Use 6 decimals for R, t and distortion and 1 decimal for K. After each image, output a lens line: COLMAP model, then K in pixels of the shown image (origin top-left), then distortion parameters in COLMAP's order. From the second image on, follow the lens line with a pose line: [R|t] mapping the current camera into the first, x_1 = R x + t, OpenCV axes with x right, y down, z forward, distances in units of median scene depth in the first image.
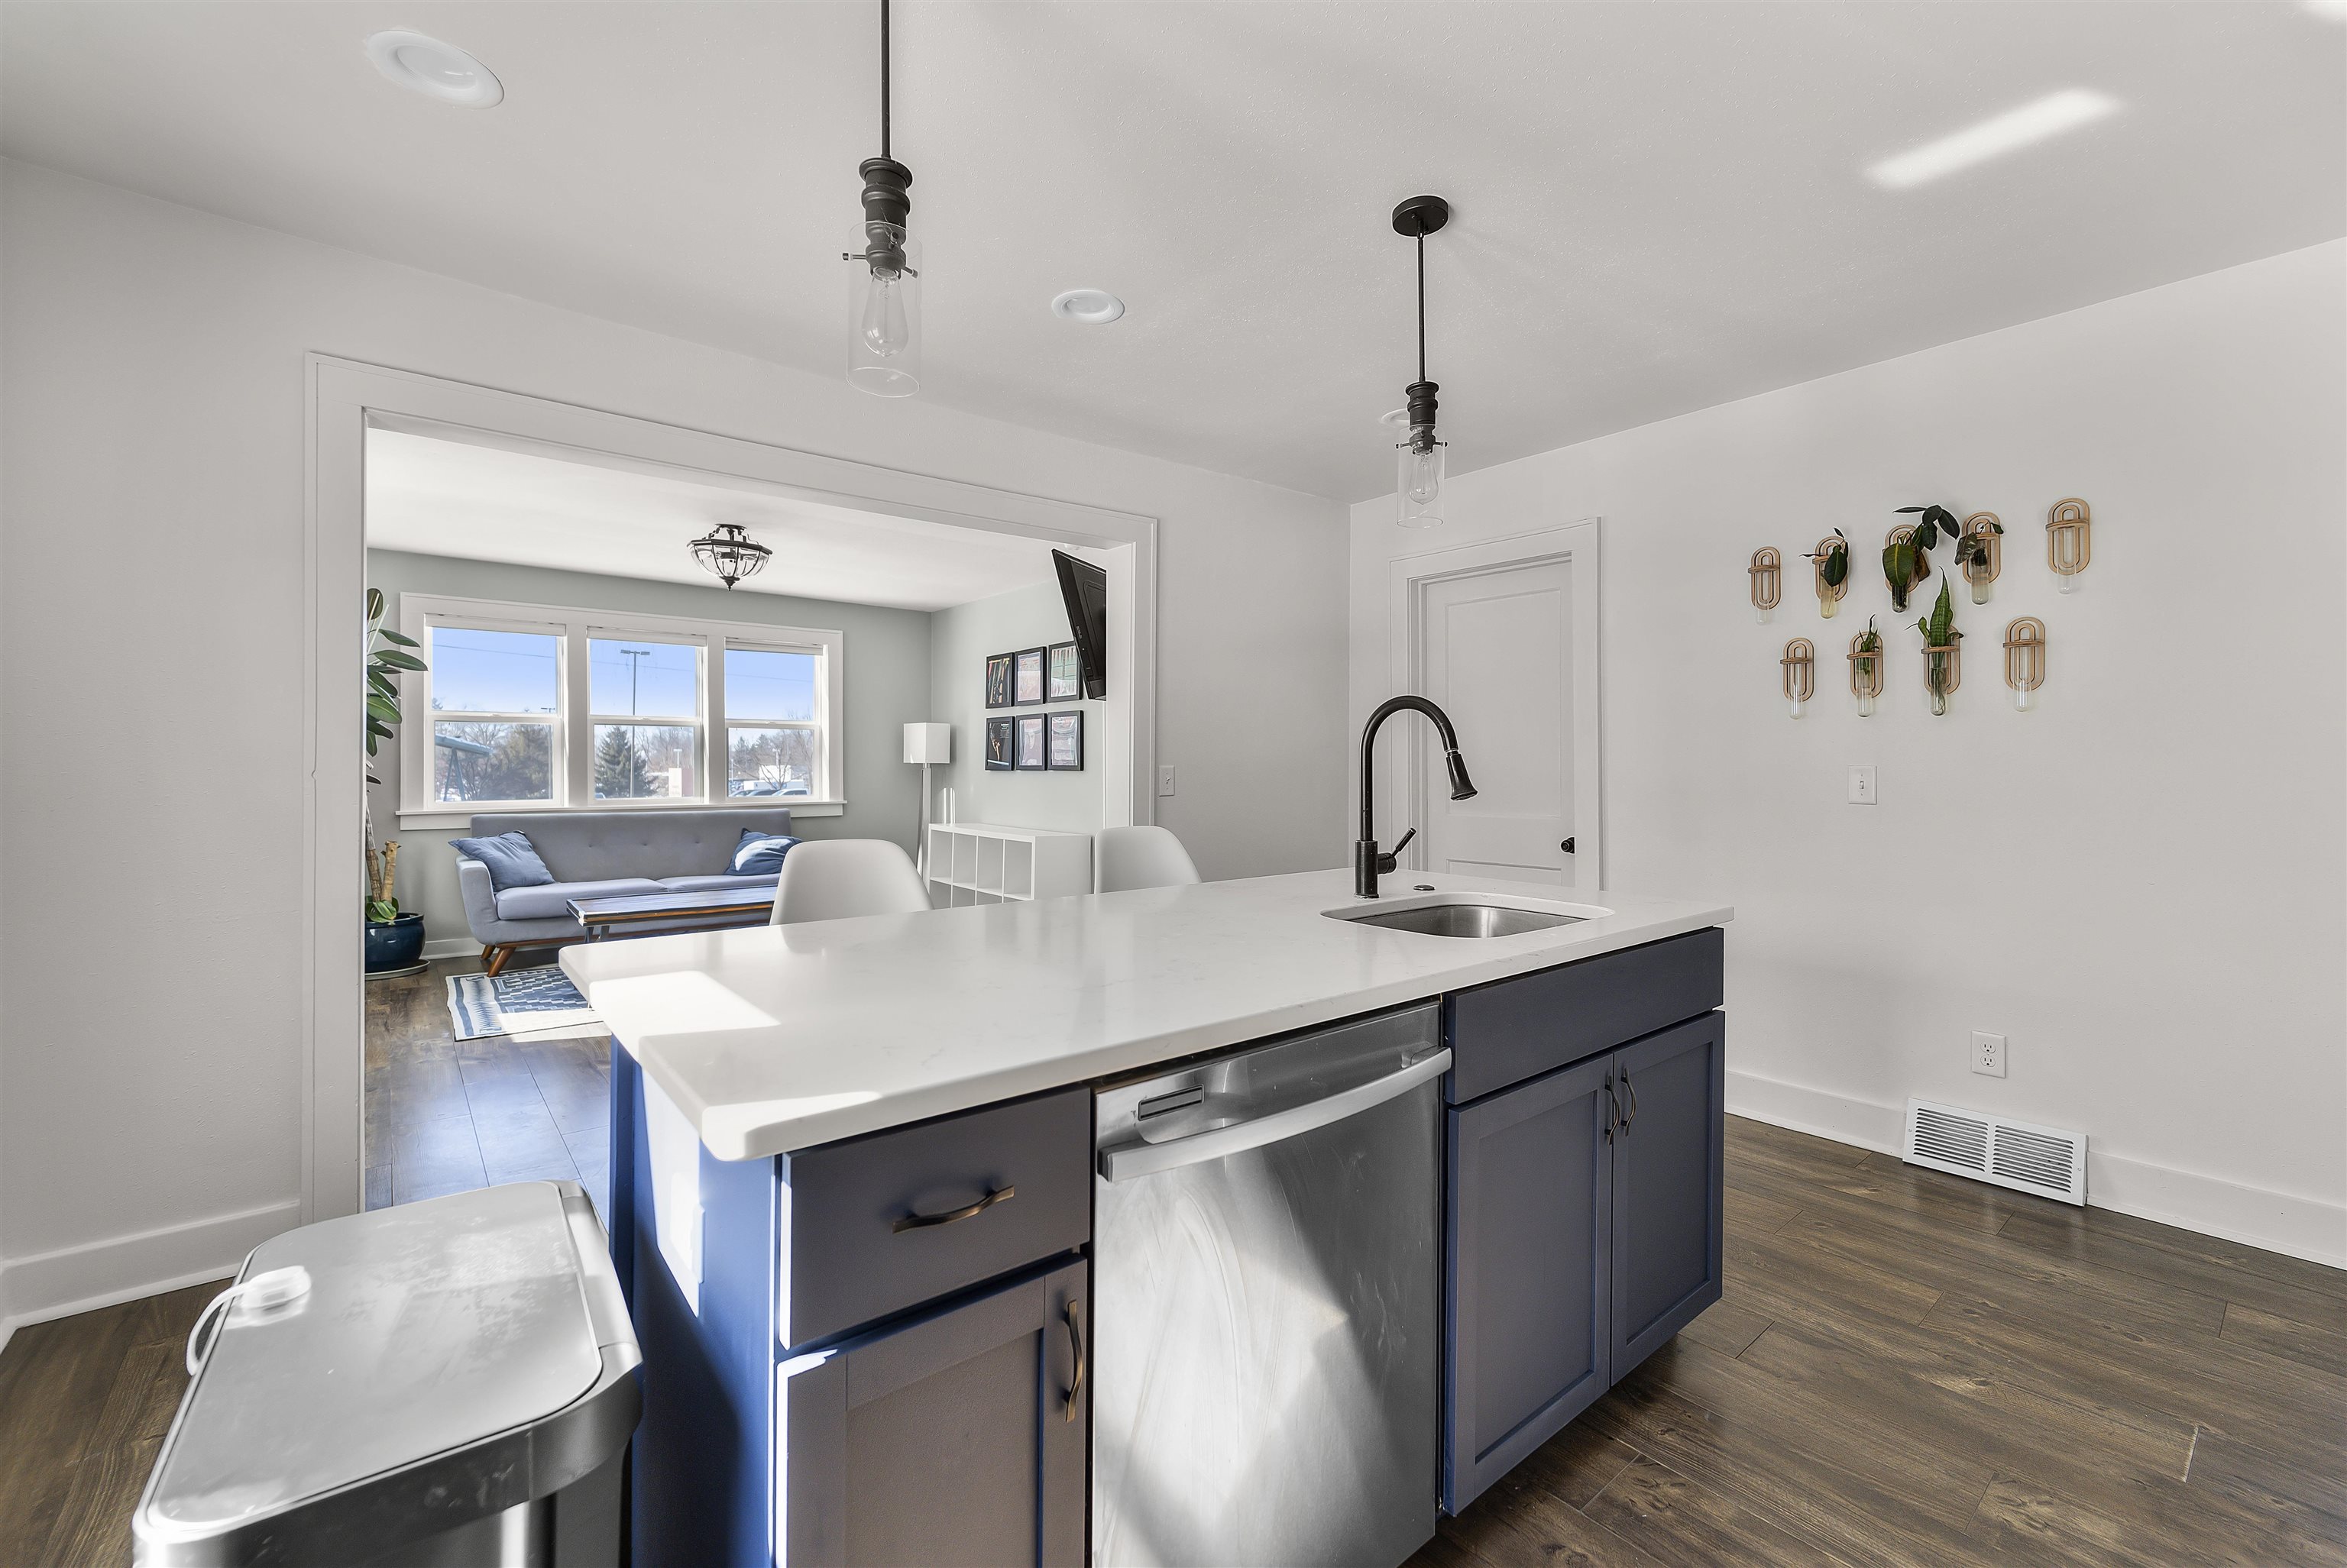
lens RADIAL K [[965.7, 0, 1192.8], [0, 965.7, 768.4], [0, 0, 1]] dist [0.001603, 0.000143]
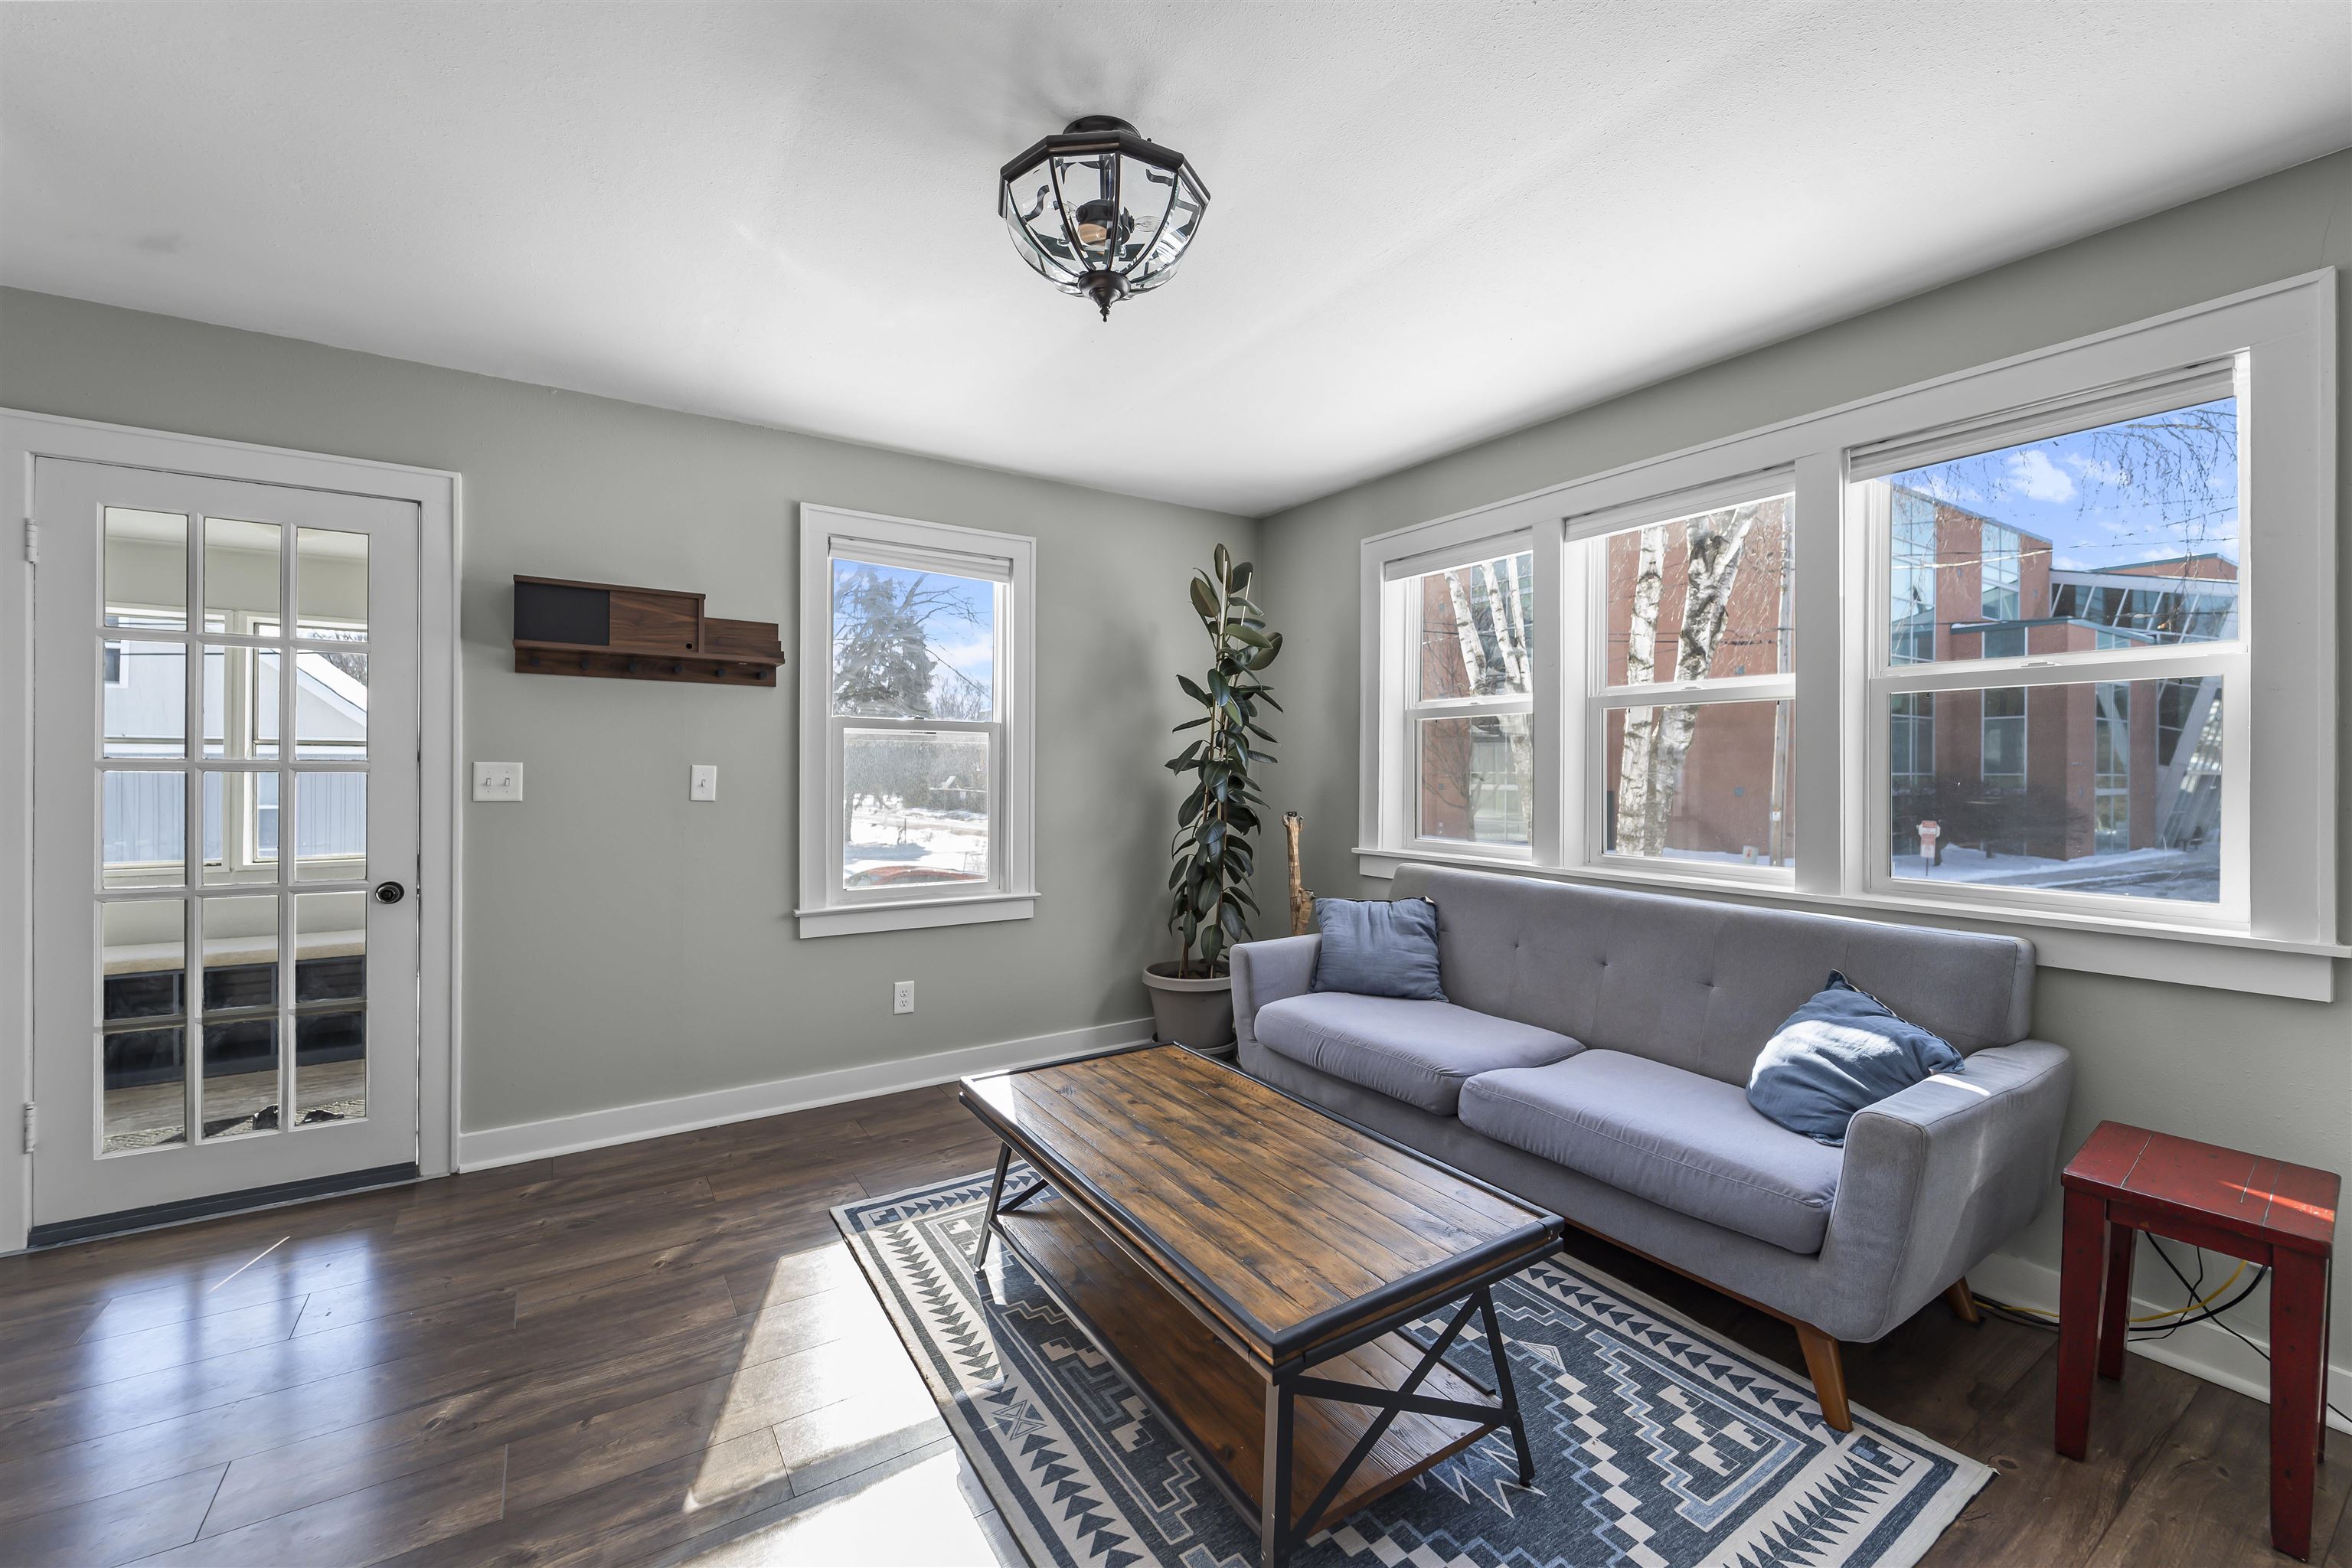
lens RADIAL K [[943.8, 0, 1184.0], [0, 943.8, 774.7], [0, 0, 1]] dist [0.001548, -0.000131]
pose [[-0.107613, 0.003807, -0.994186, -0.108088], [-0.008251, 0.999955, 0.004722, -0.011650], [0.994159, 0.008711, -0.107577, 0.900588]]
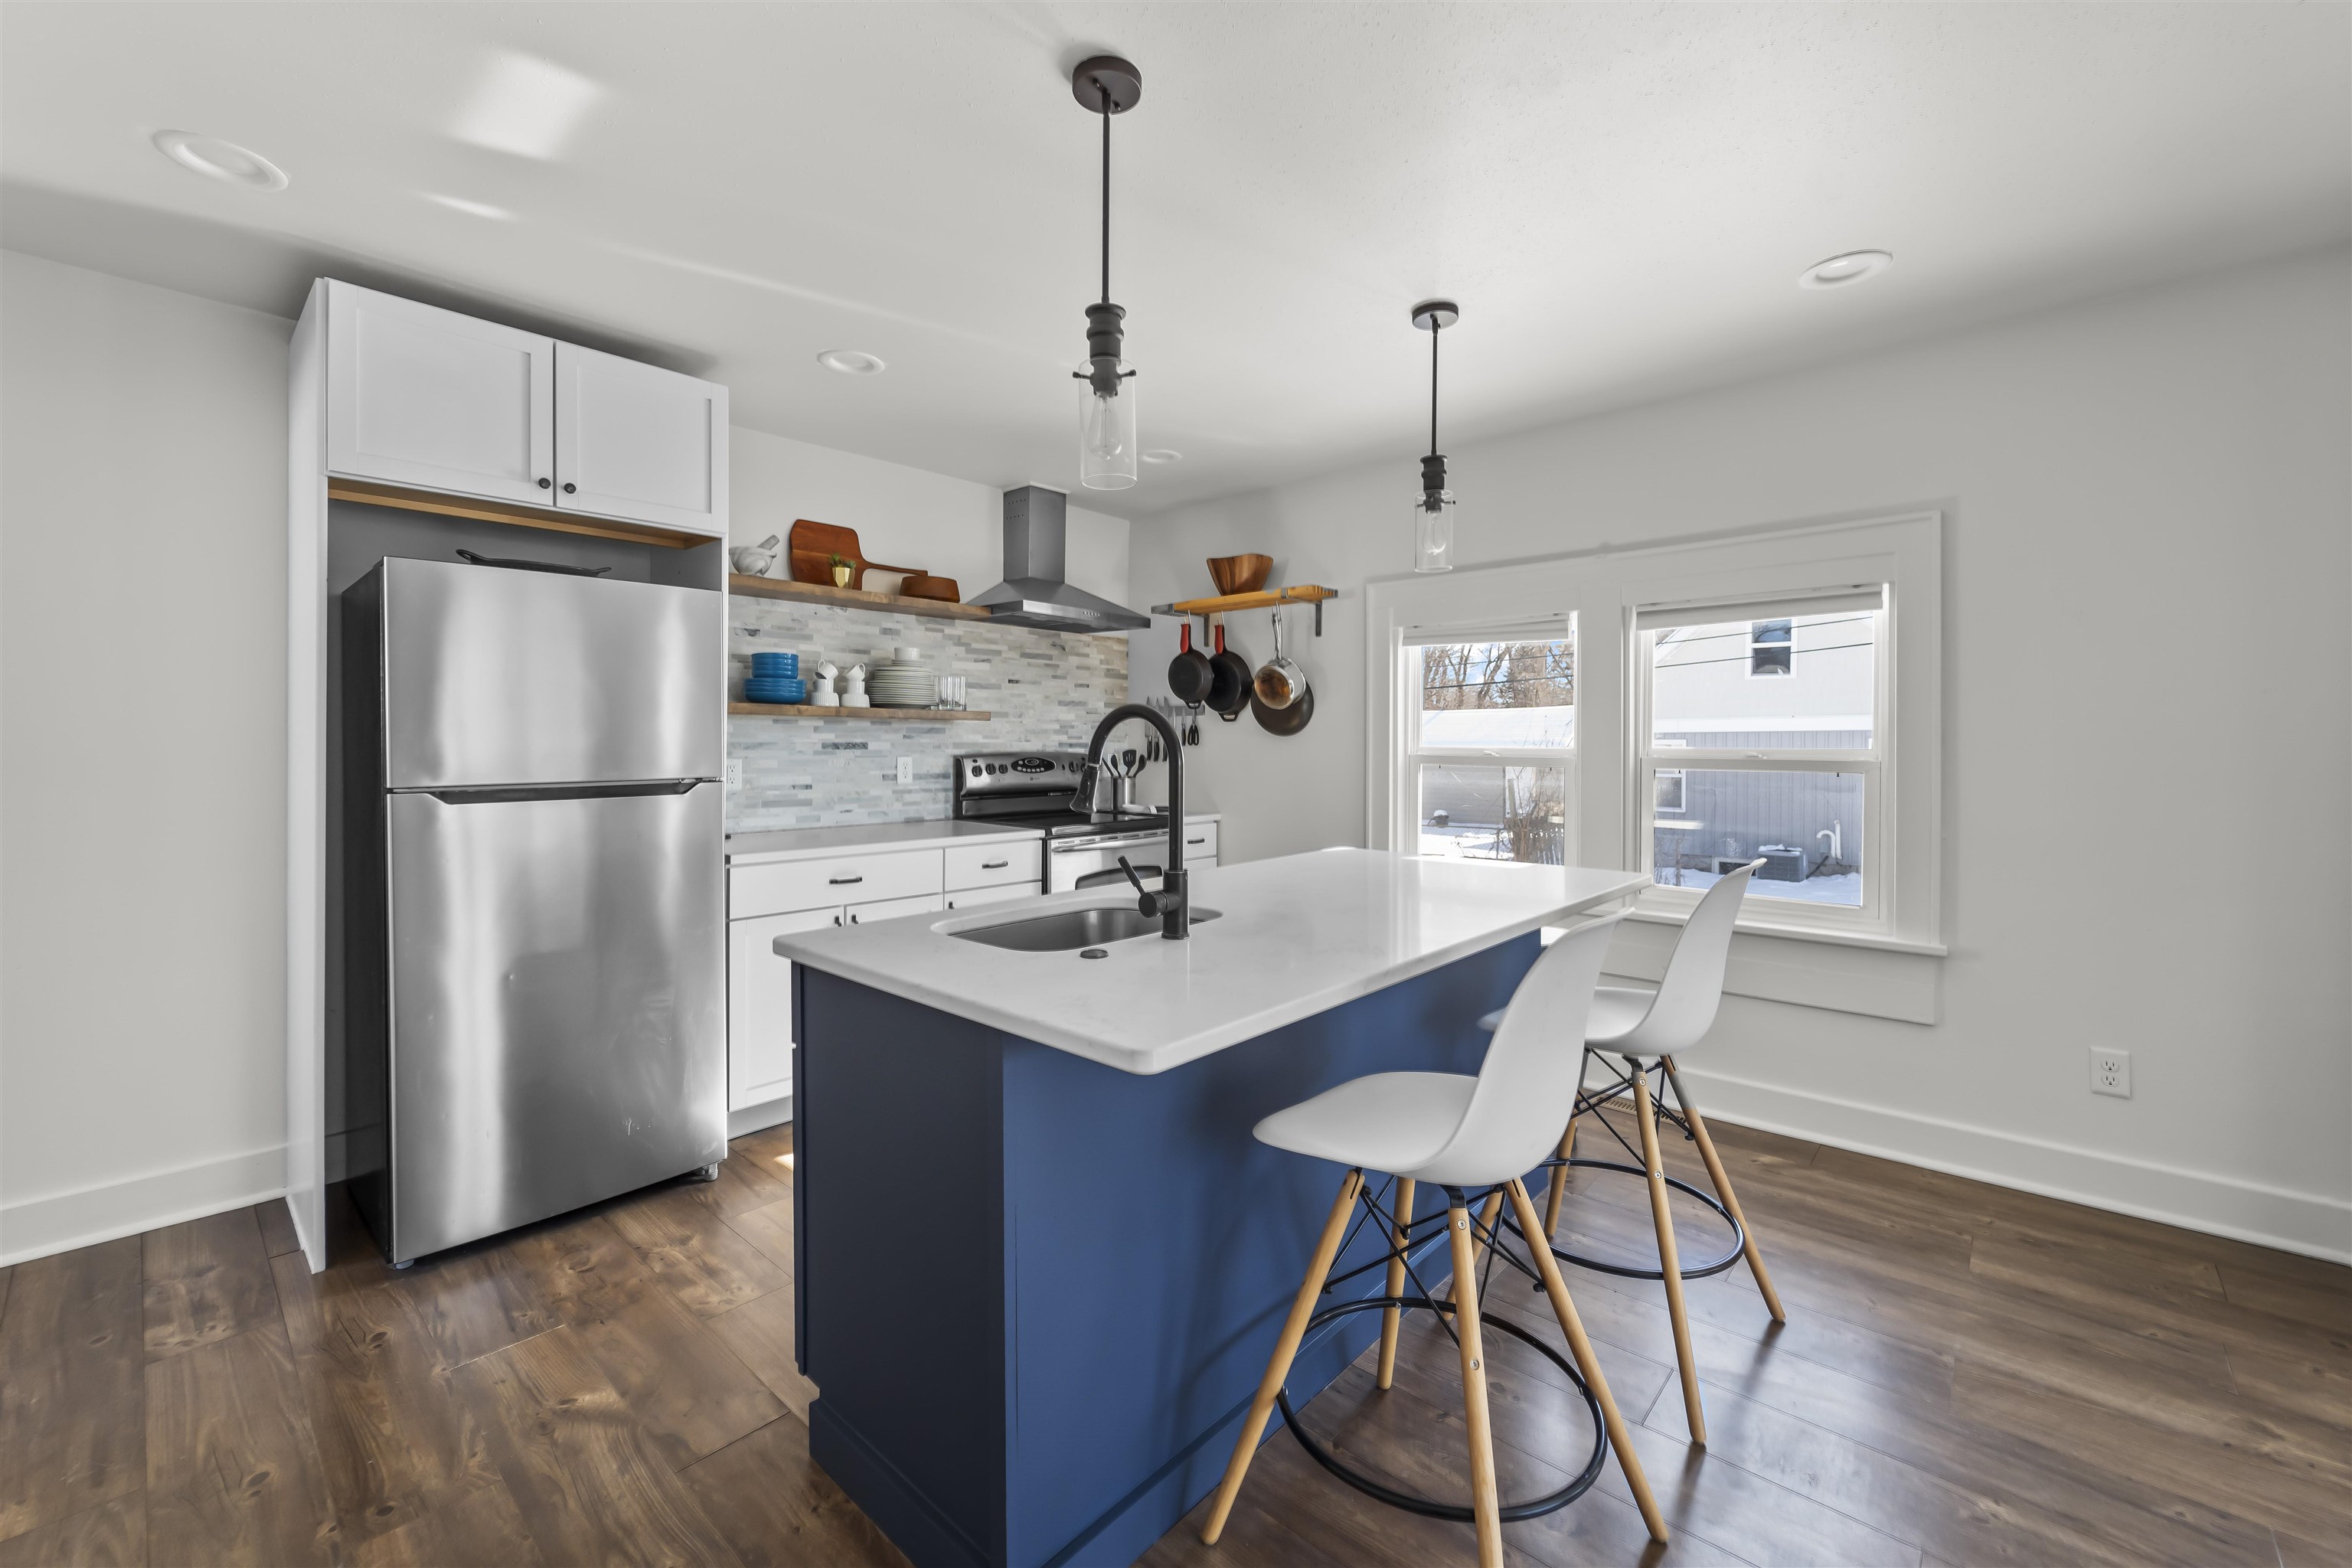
lens RADIAL K [[950.1, 0, 1176.9], [0, 950.1, 744.8], [0, 0, 1]] dist [-0.012687, -0.000481]
pose [[-0.989585, 0.001218, -0.143948, 0.106085], [0.000197, 0.999975, 0.007107, -0.013407], [0.143953, 0.007005, -0.989560, 0.641284]]
